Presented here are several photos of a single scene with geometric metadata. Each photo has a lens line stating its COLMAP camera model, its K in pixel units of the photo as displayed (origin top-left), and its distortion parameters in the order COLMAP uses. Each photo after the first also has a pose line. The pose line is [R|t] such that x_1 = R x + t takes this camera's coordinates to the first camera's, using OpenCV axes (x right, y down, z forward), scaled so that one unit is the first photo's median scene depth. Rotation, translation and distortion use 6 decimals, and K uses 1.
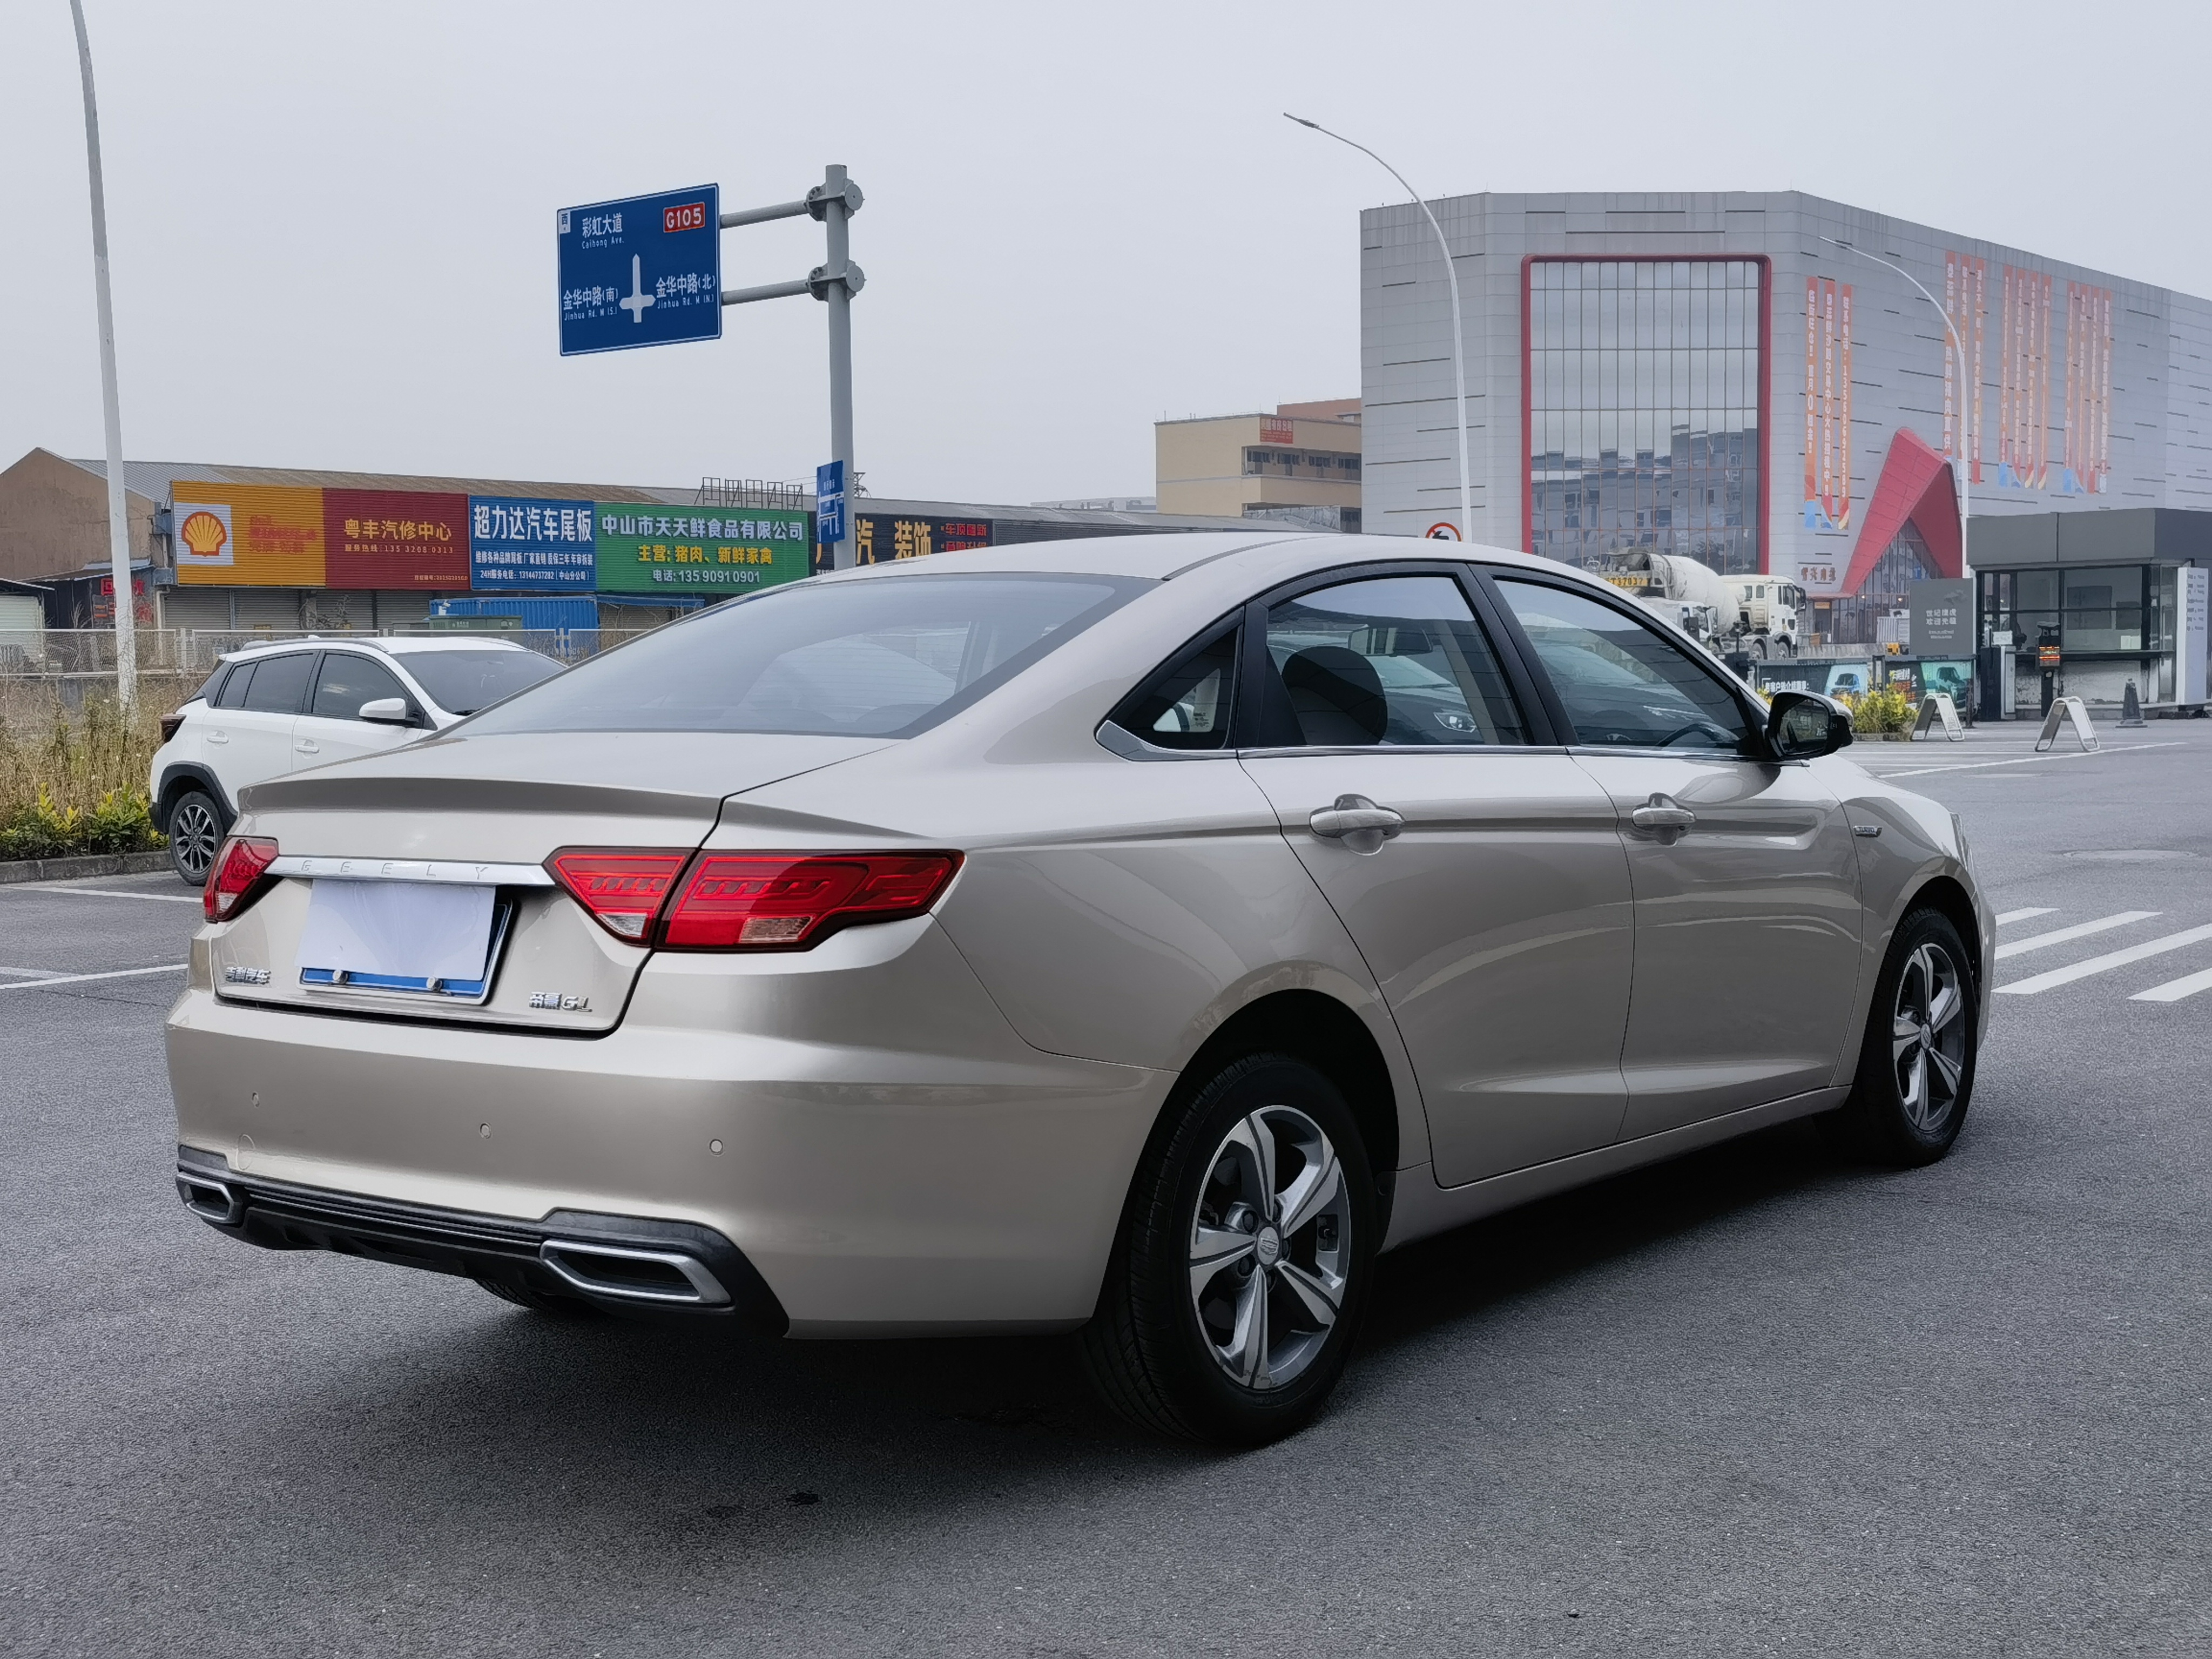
lens RADIAL K [[2616.2, 0, 1105.7], [0, 2616.2, 905.7], [0, 0, 1]] dist [0.079143, 0.000000]
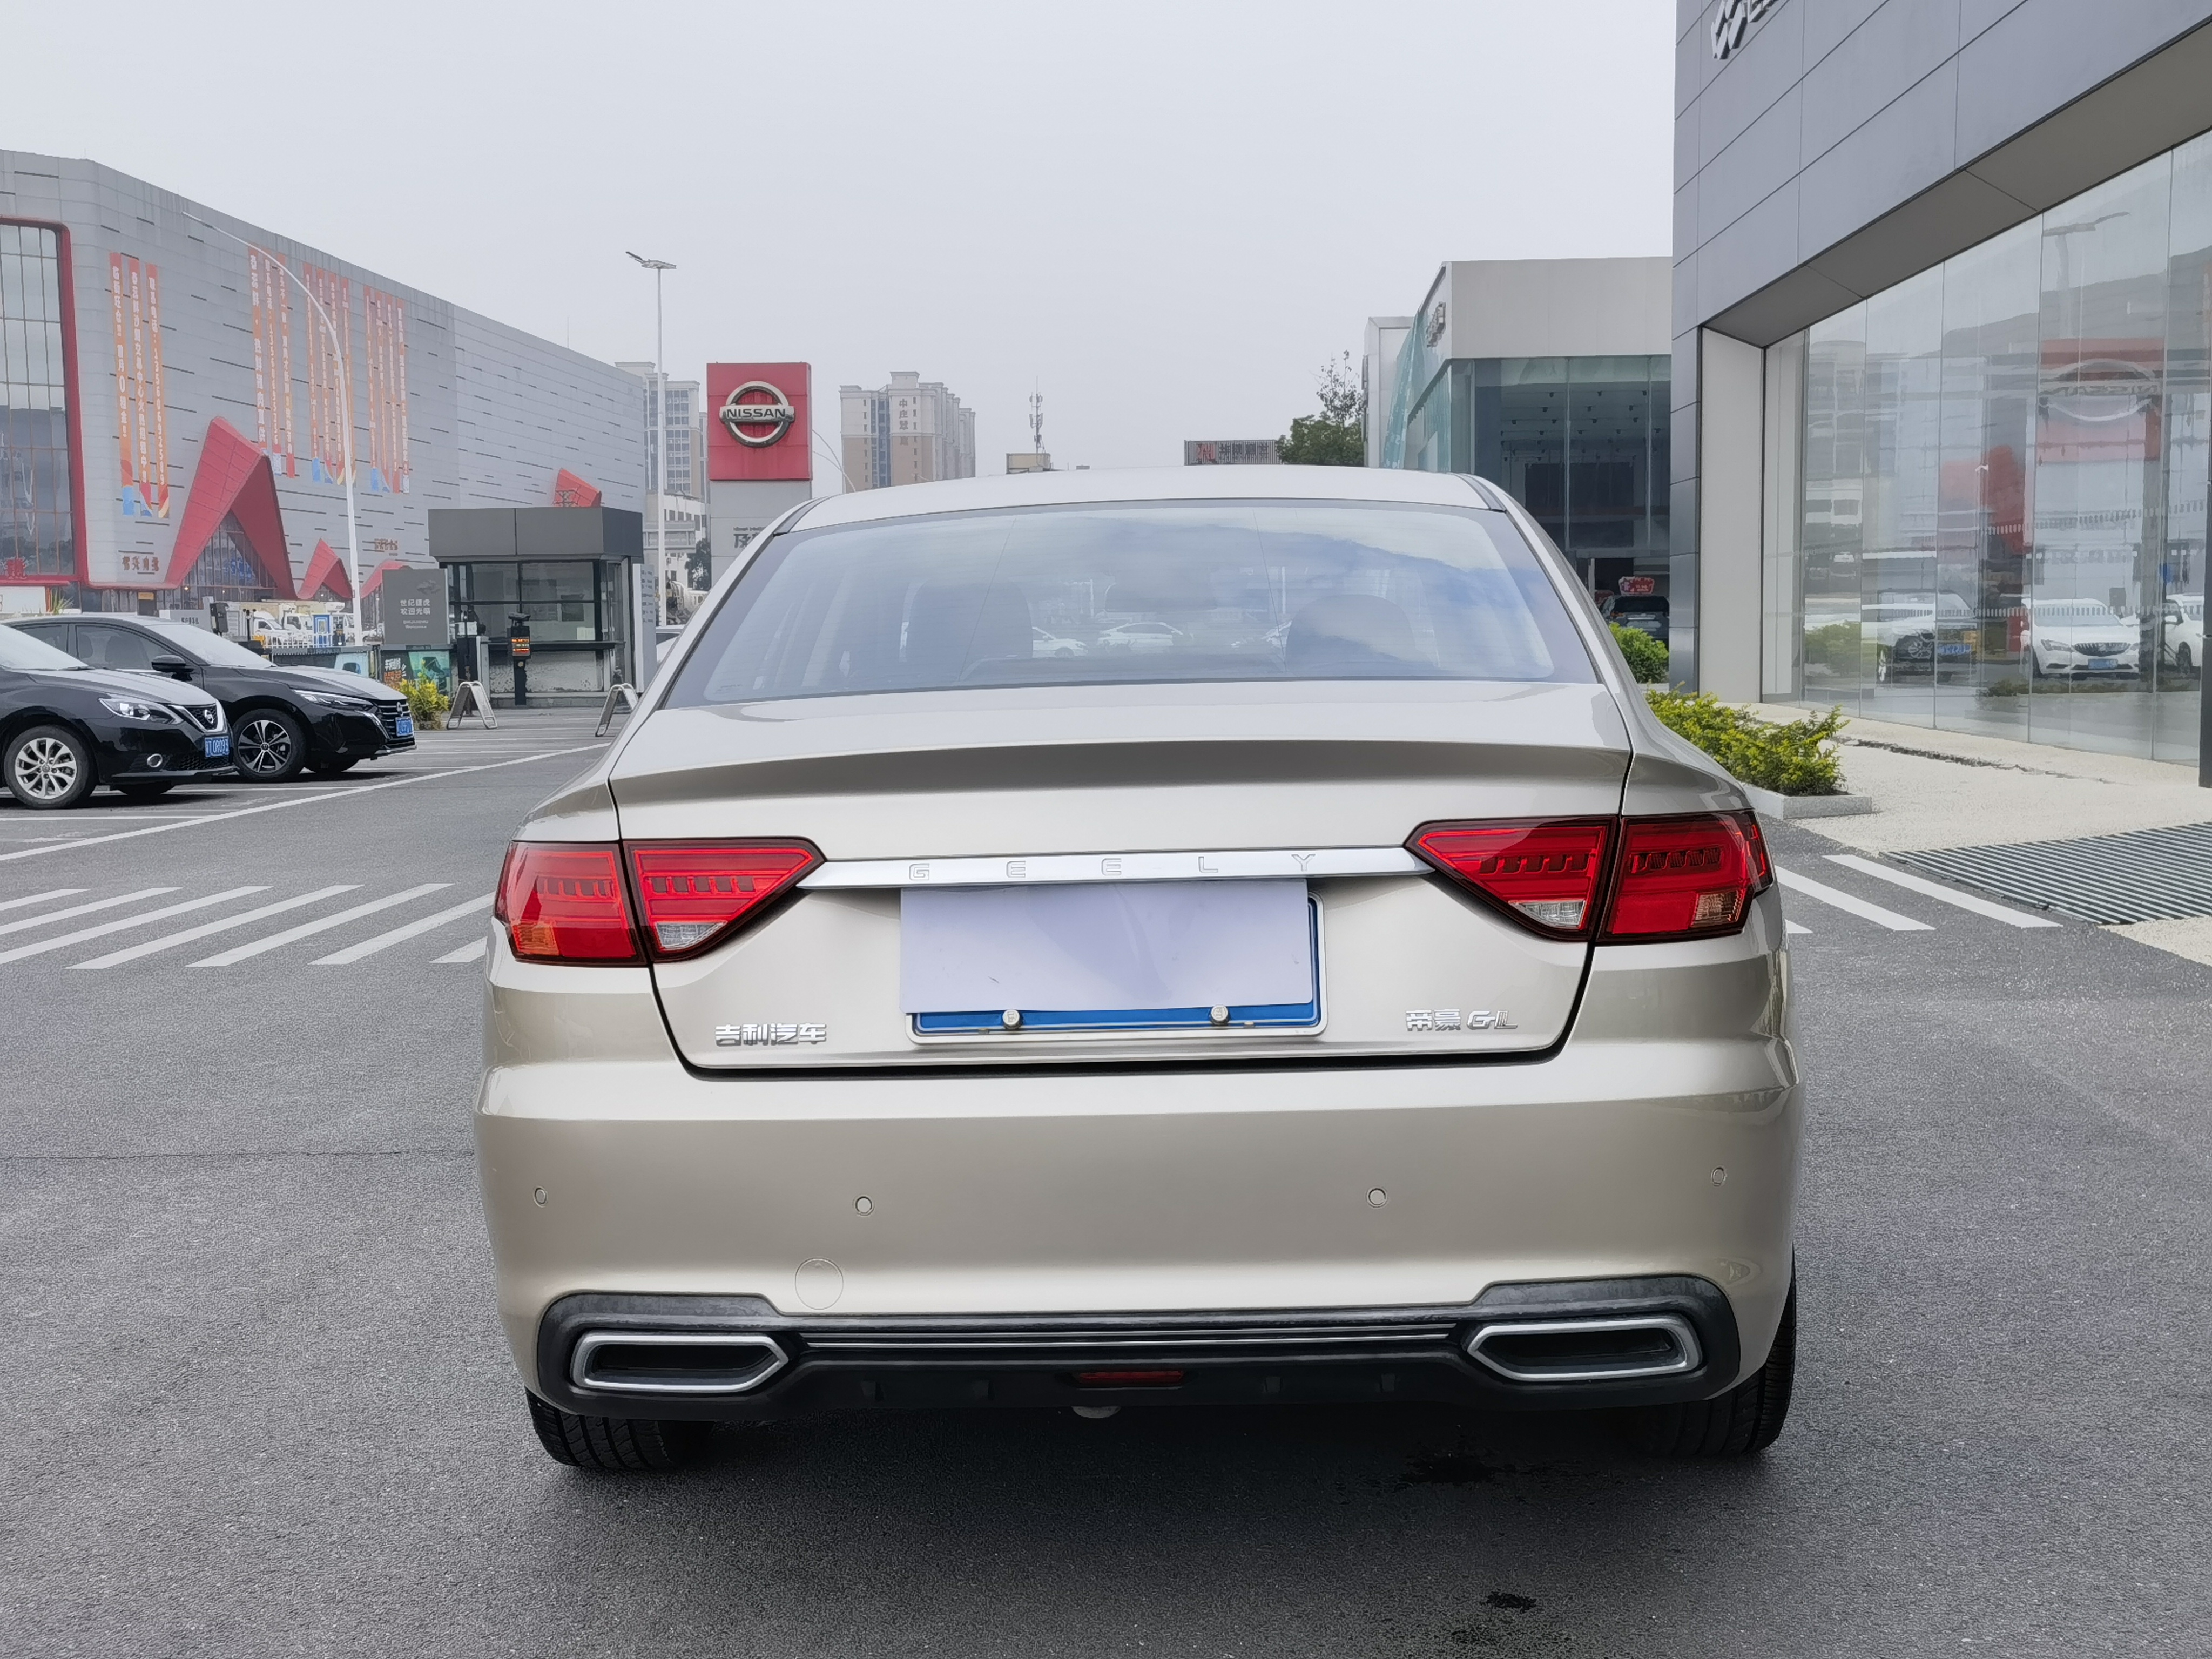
lens RADIAL K [[2616.2, 0, 1123.5], [0, 2616.2, 833.2], [0, 0, 1]] dist [0.079143, 0.000000]
pose [[0.801317, -0.039843, 0.596912, -0.407859], [0.054634, 0.998484, -0.006696, -0.010564], [-0.595740, 0.037978, 0.802279, 0.230333]]
